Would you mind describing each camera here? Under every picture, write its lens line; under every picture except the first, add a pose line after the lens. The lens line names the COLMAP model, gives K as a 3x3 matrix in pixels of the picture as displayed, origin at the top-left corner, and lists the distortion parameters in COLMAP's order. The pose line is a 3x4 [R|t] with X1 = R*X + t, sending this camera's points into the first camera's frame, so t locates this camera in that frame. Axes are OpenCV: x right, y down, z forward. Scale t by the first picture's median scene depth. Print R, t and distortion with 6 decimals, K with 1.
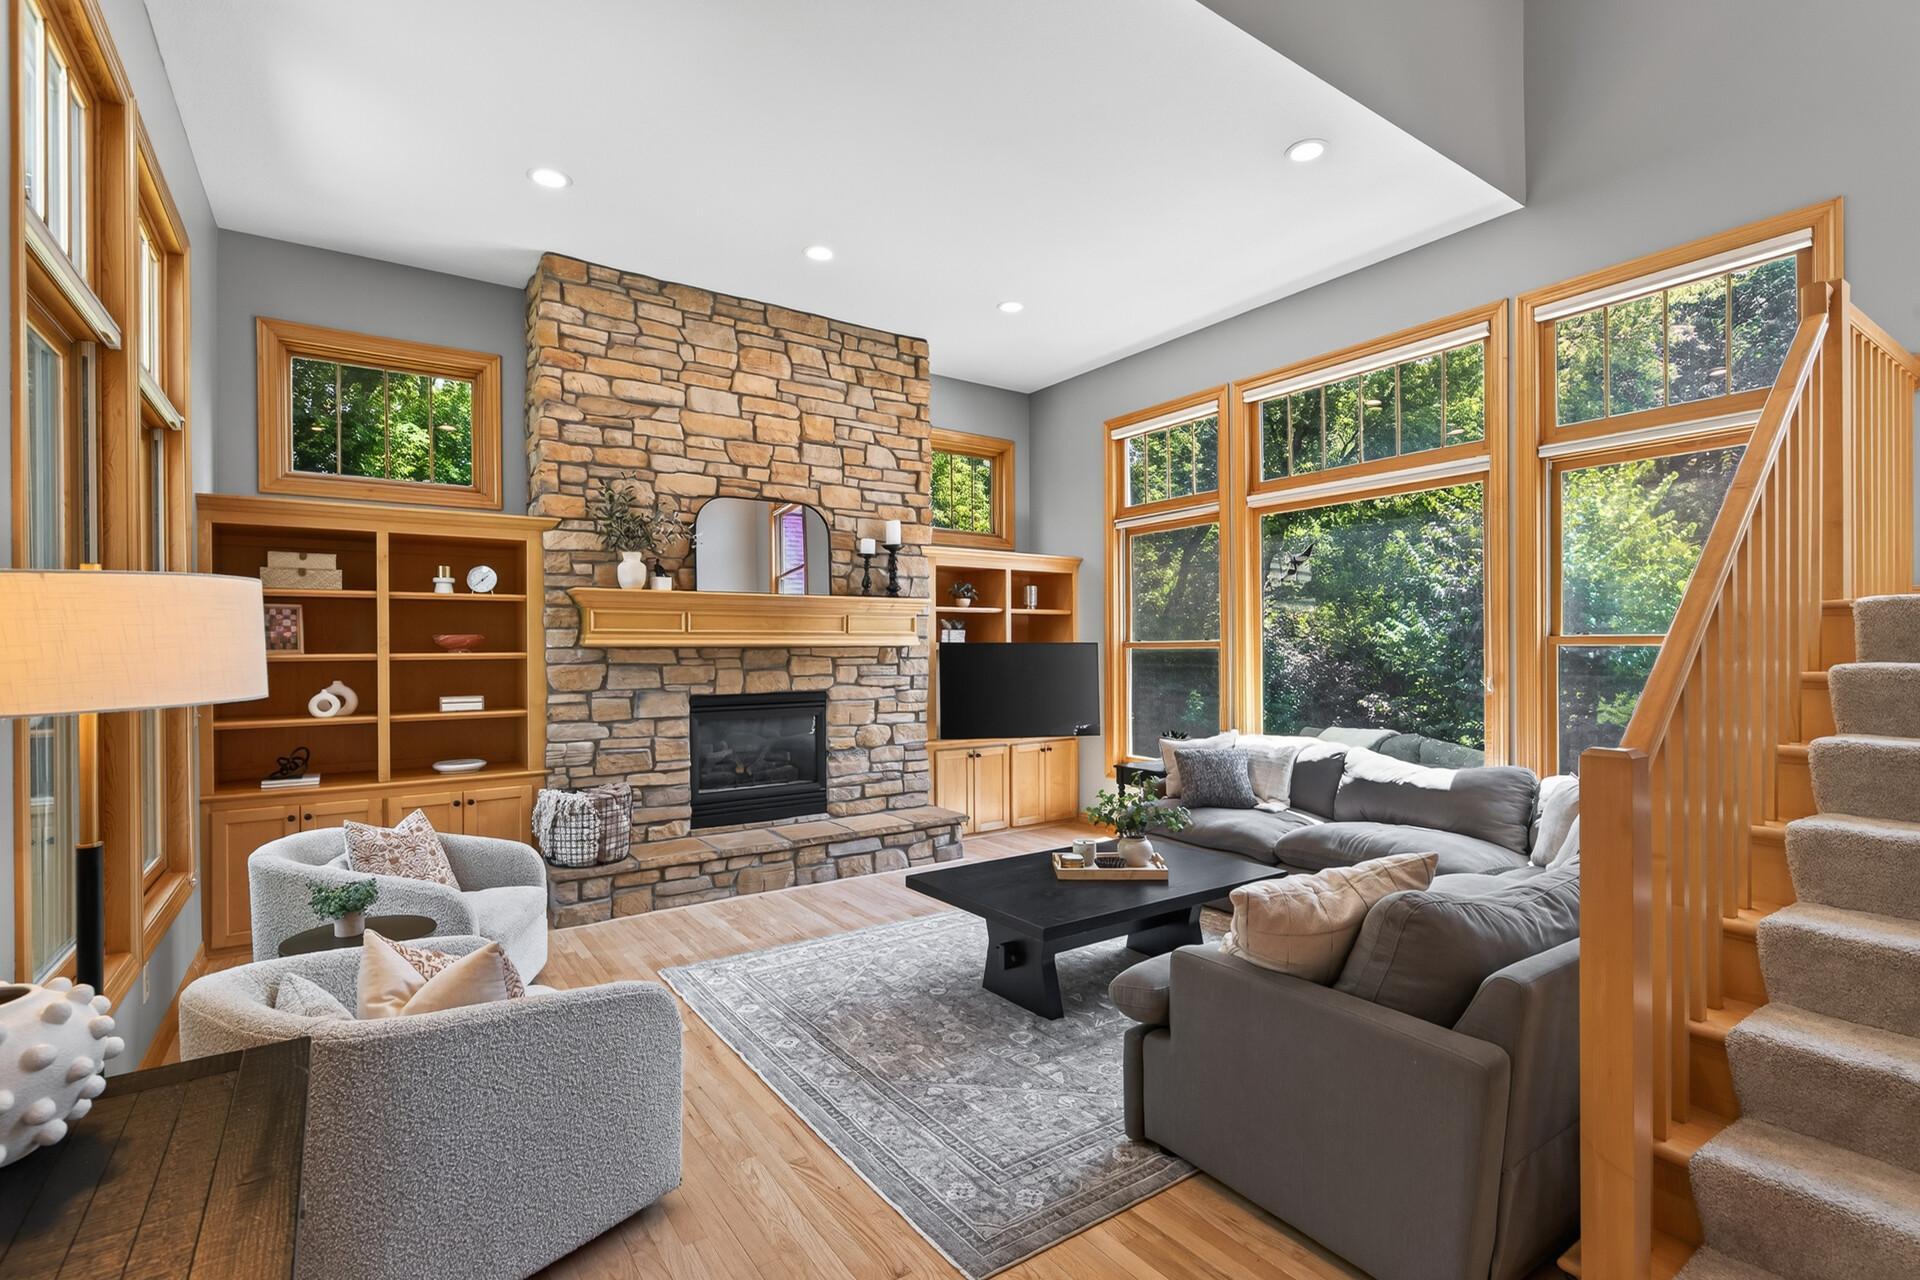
lens RADIAL K [[879.5, 0, 944.0], [0, 879.5, 641.4], [0, 0, 1]] dist [0.002250, 0.001026]
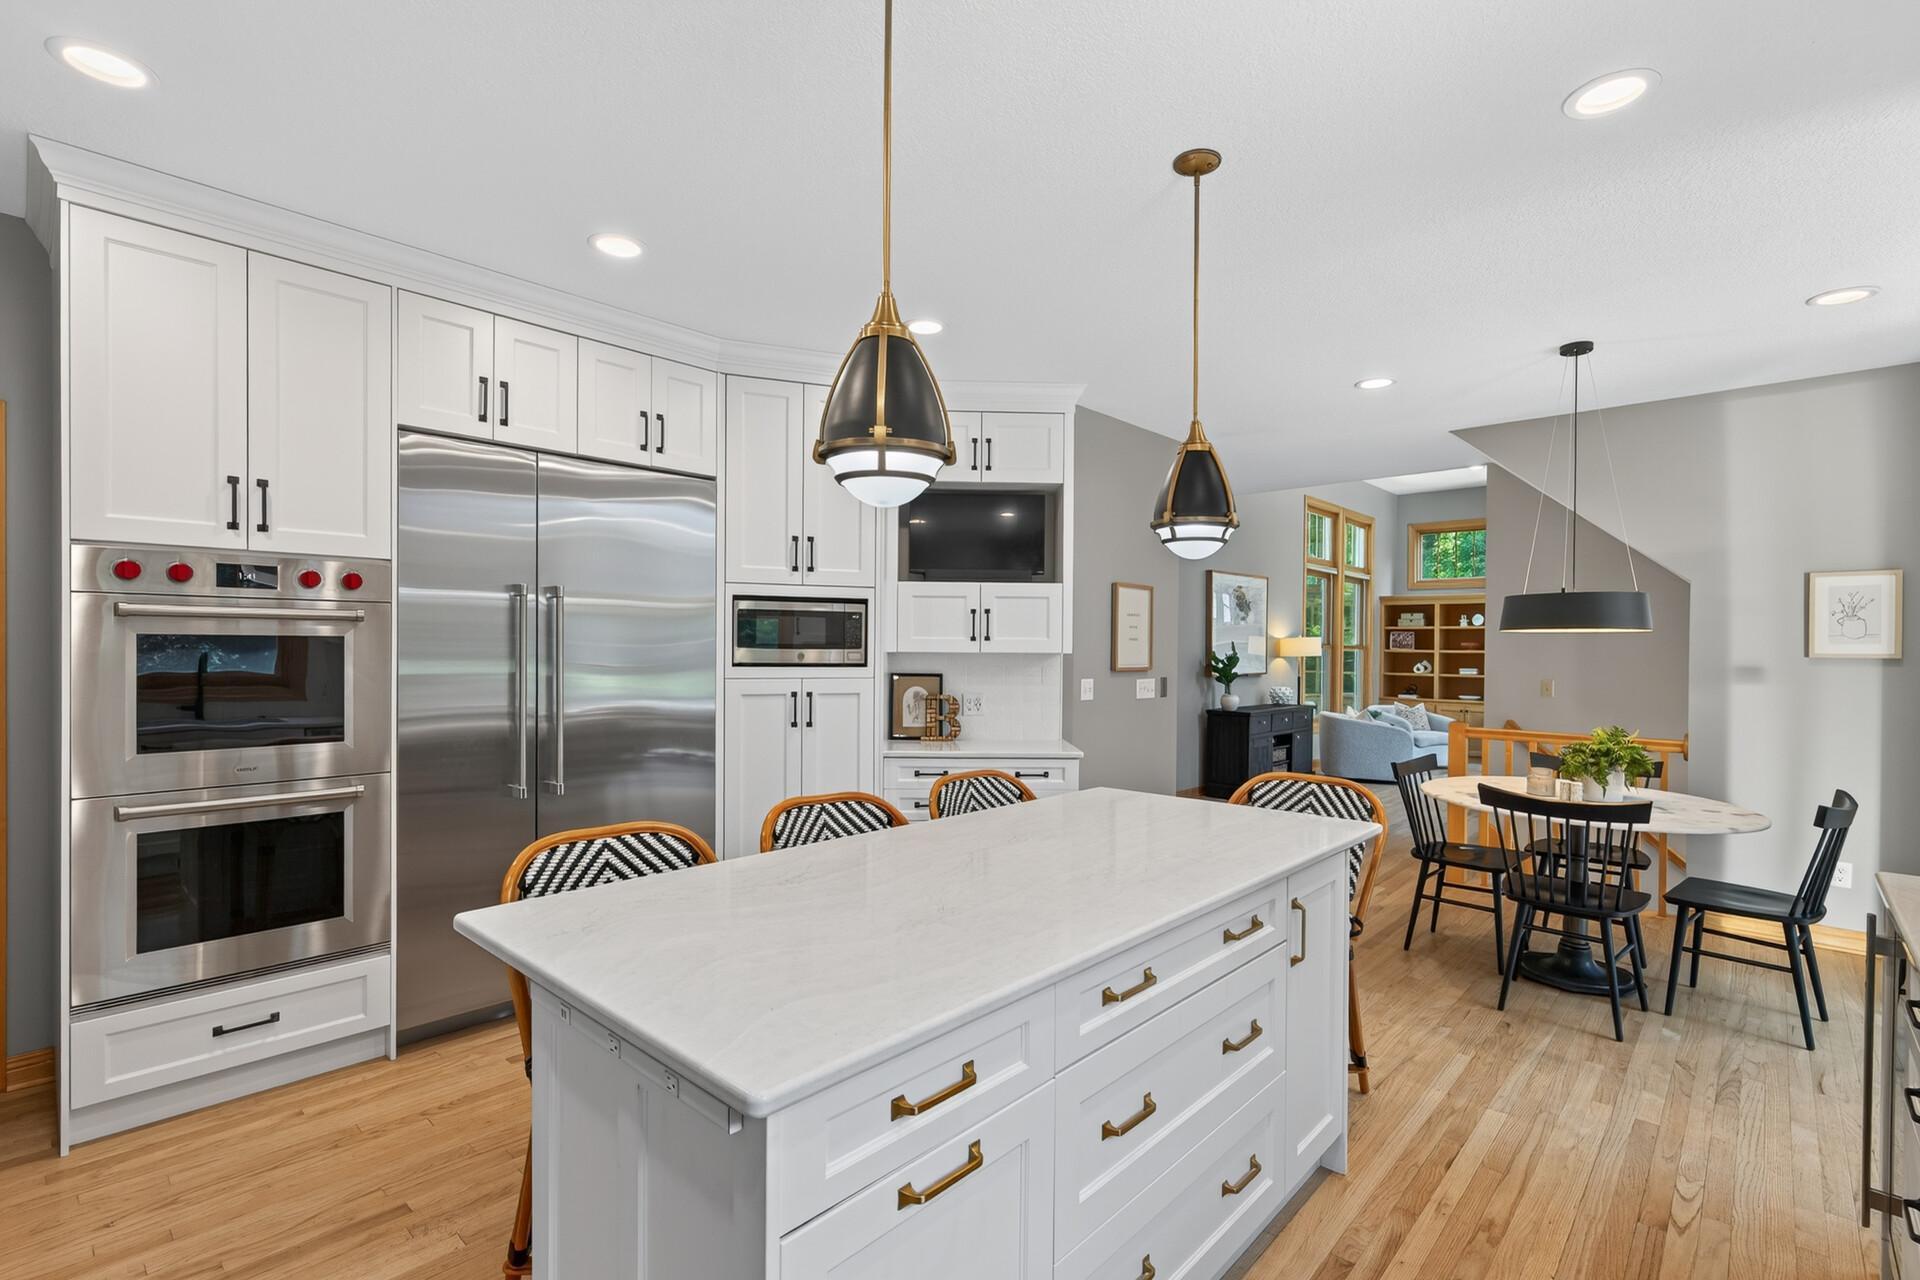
lens RADIAL K [[879.5, 0, 975.8], [0, 879.5, 651.8], [0, 0, 1]] dist [0.002250, 0.001026]
pose [[0.236045, 0.012861, -0.971657, 1.329051], [-0.000680, 0.999914, 0.013070, -0.012786], [0.971742, -0.002424, 0.236034, -0.796909]]
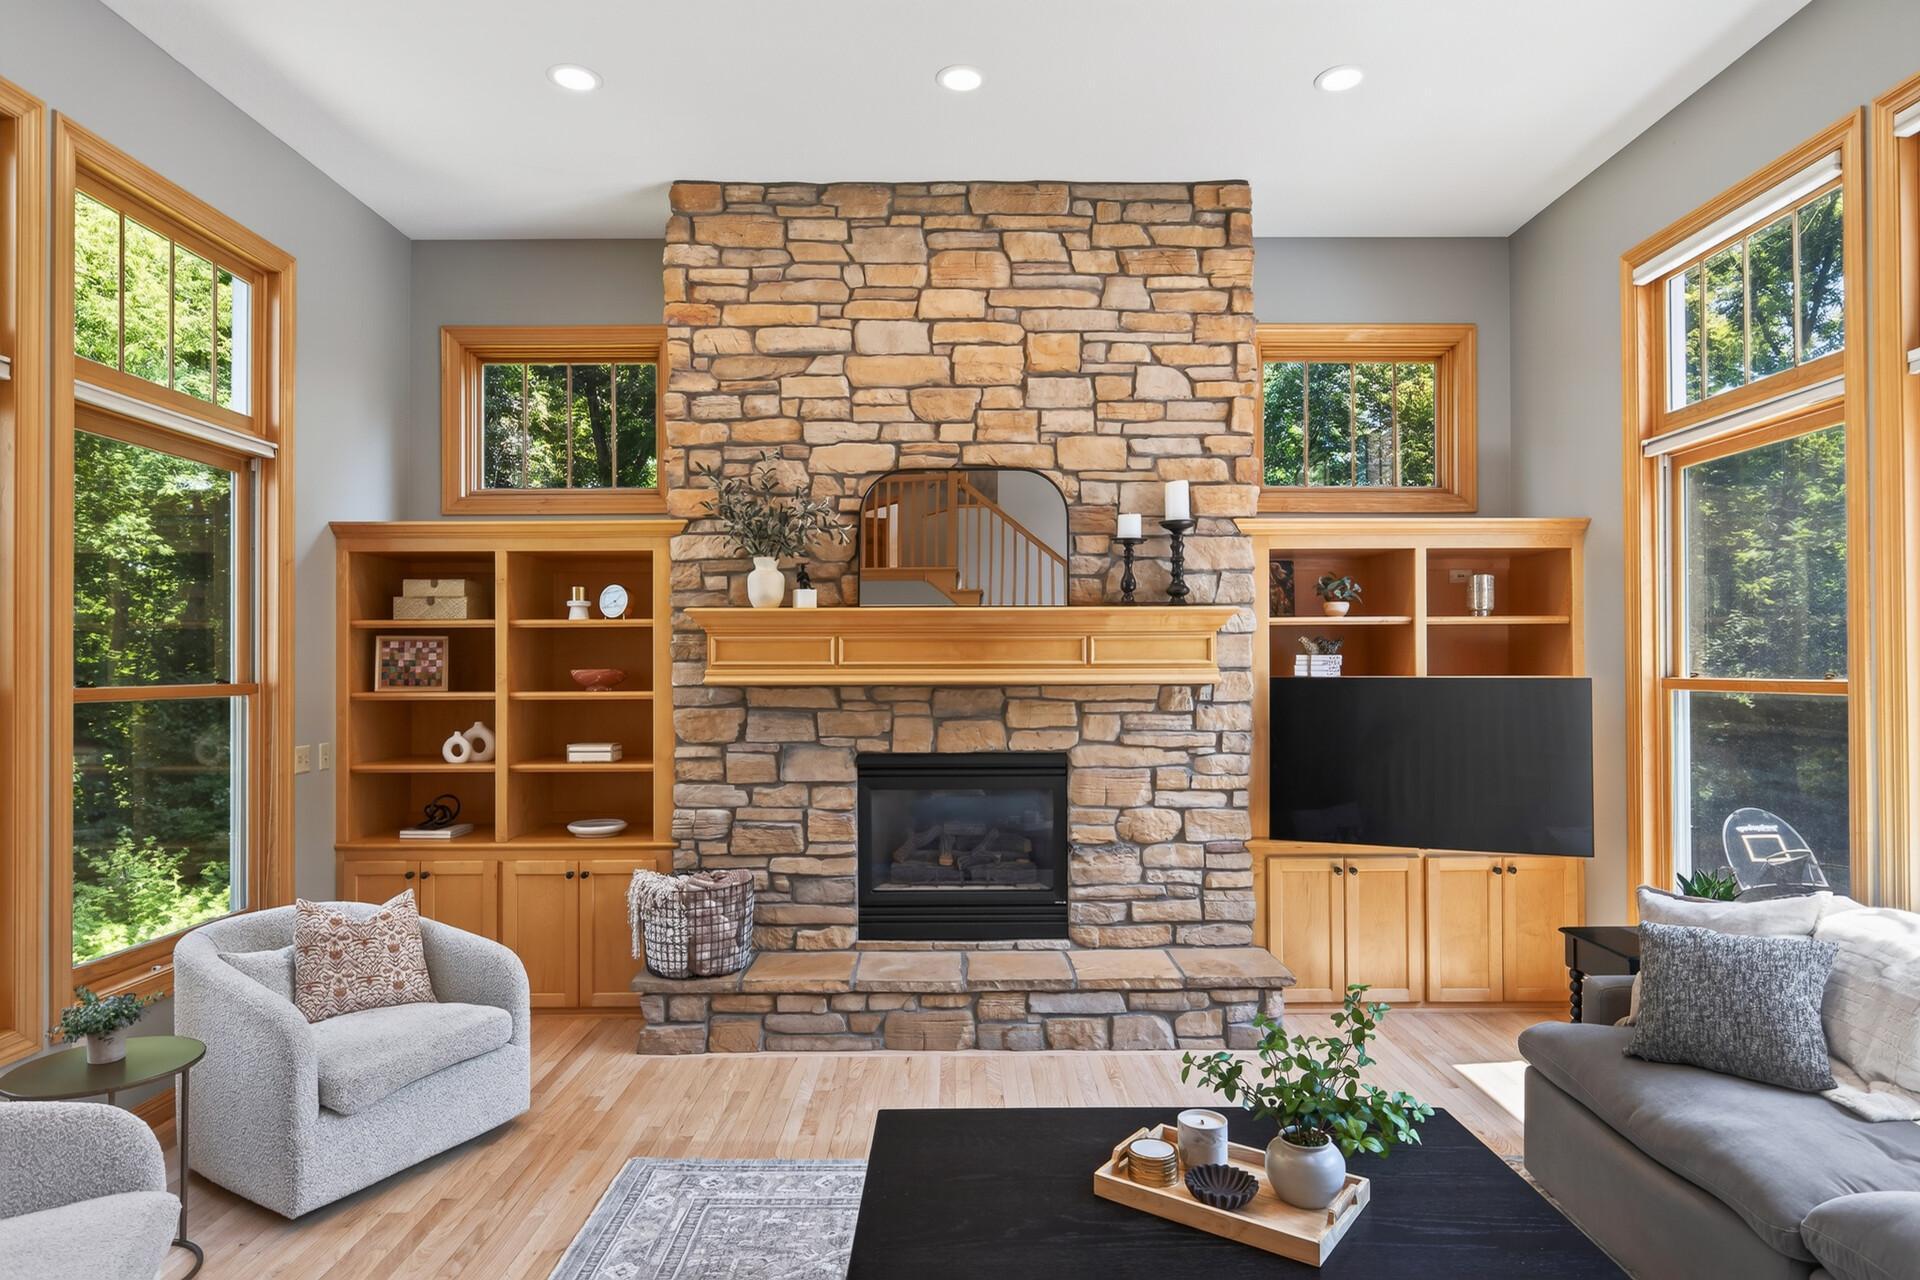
lens RADIAL K [[1073.8, 0, 970.9], [0, 1073.8, 649.2], [0, 0, 1]] dist [-0.006024, 0.001621]
pose [[0.828792, -0.005833, -0.559527, 0.276484], [0.004284, 0.999983, -0.004080, -0.018617], [0.559541, 0.000985, 0.828802, 0.326347]]
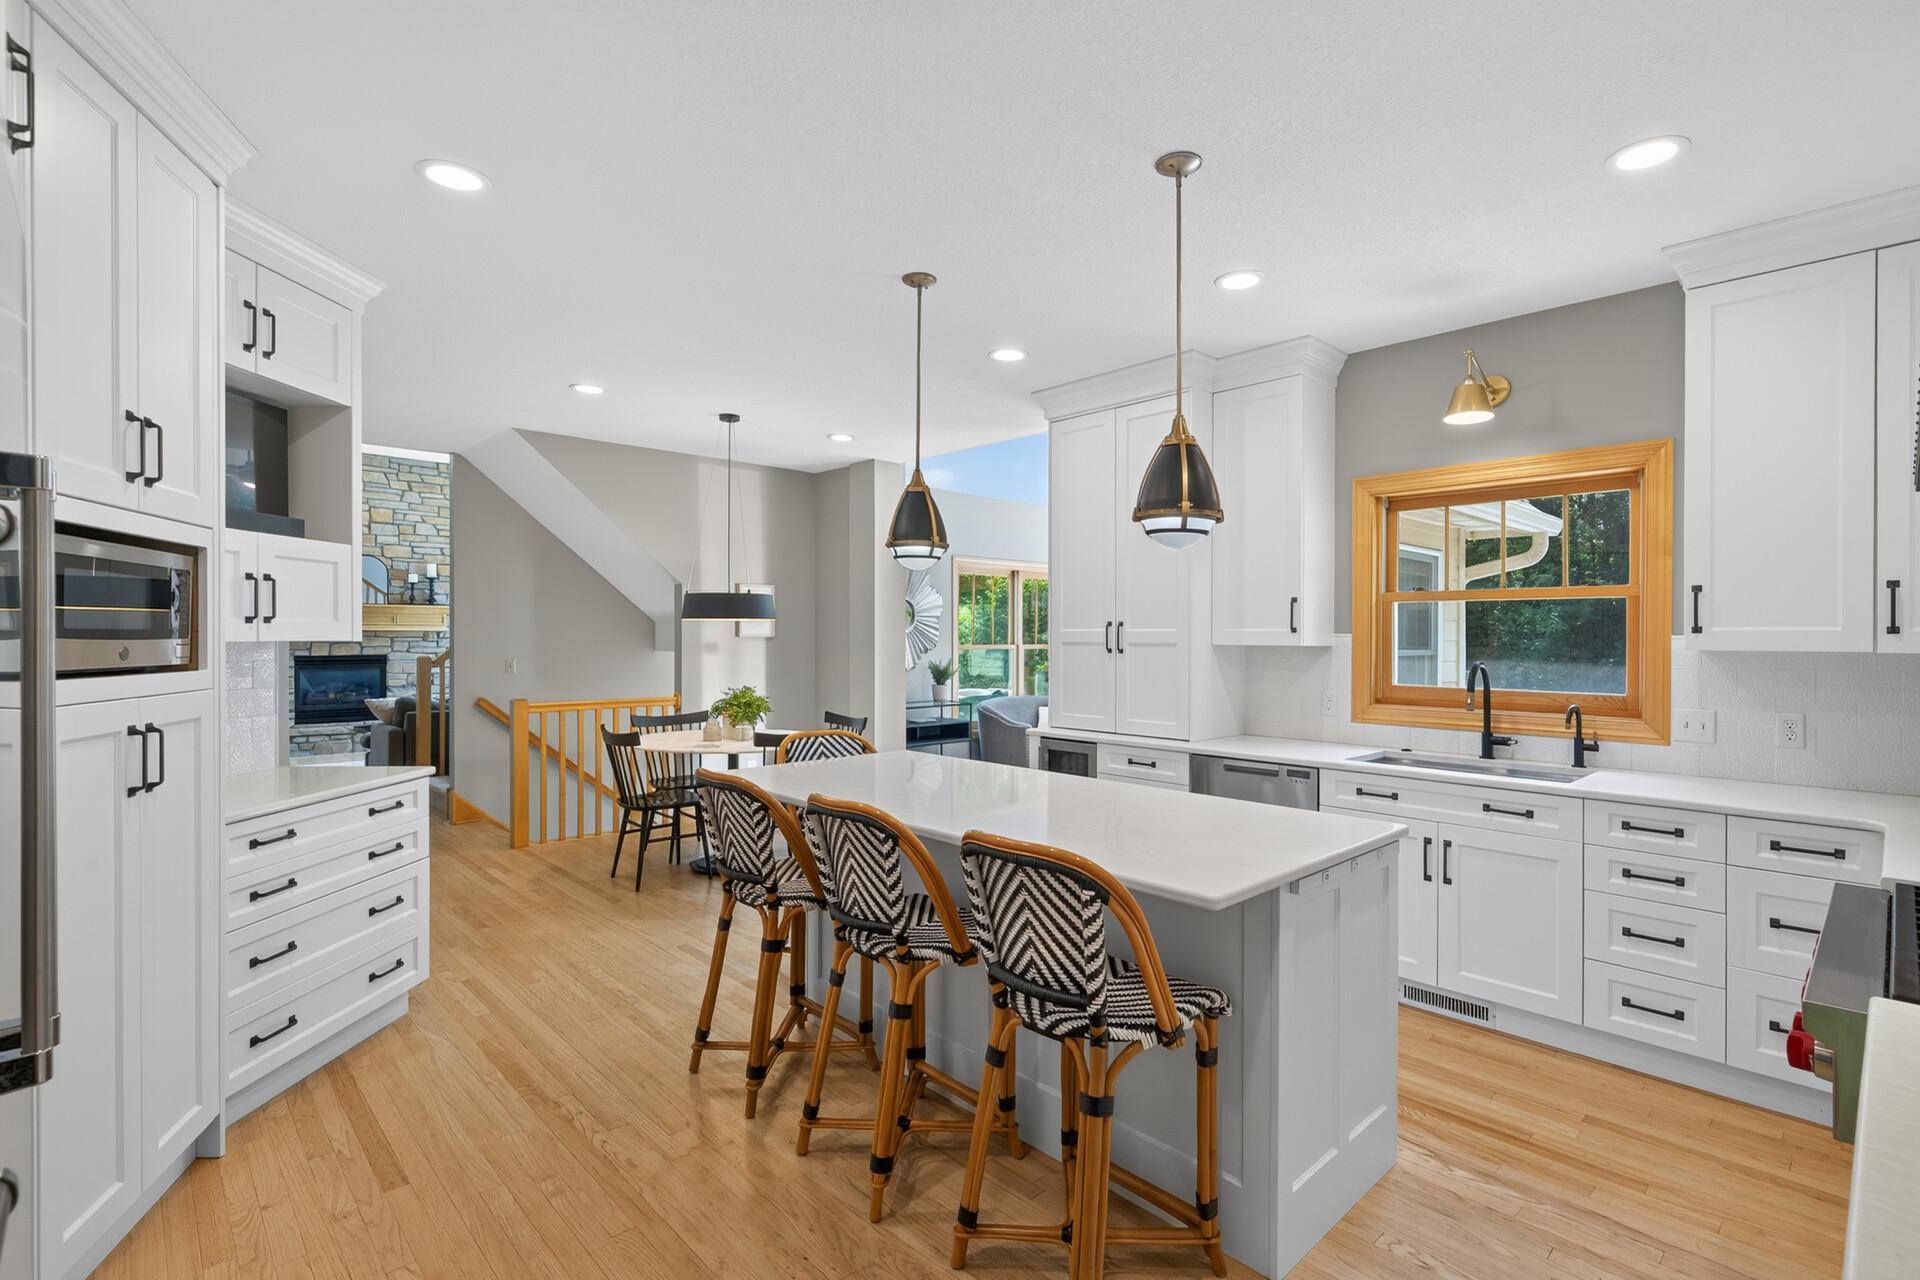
lens RADIAL K [[879.5, 0, 986.9], [0, 879.5, 638.3], [0, 0, 1]] dist [0.002250, 0.001026]
pose [[0.984407, 0.007982, 0.175726, 0.873945], [-0.010035, 0.999891, 0.010799, -0.013173], [-0.175621, -0.012394, 0.984380, -1.182796]]
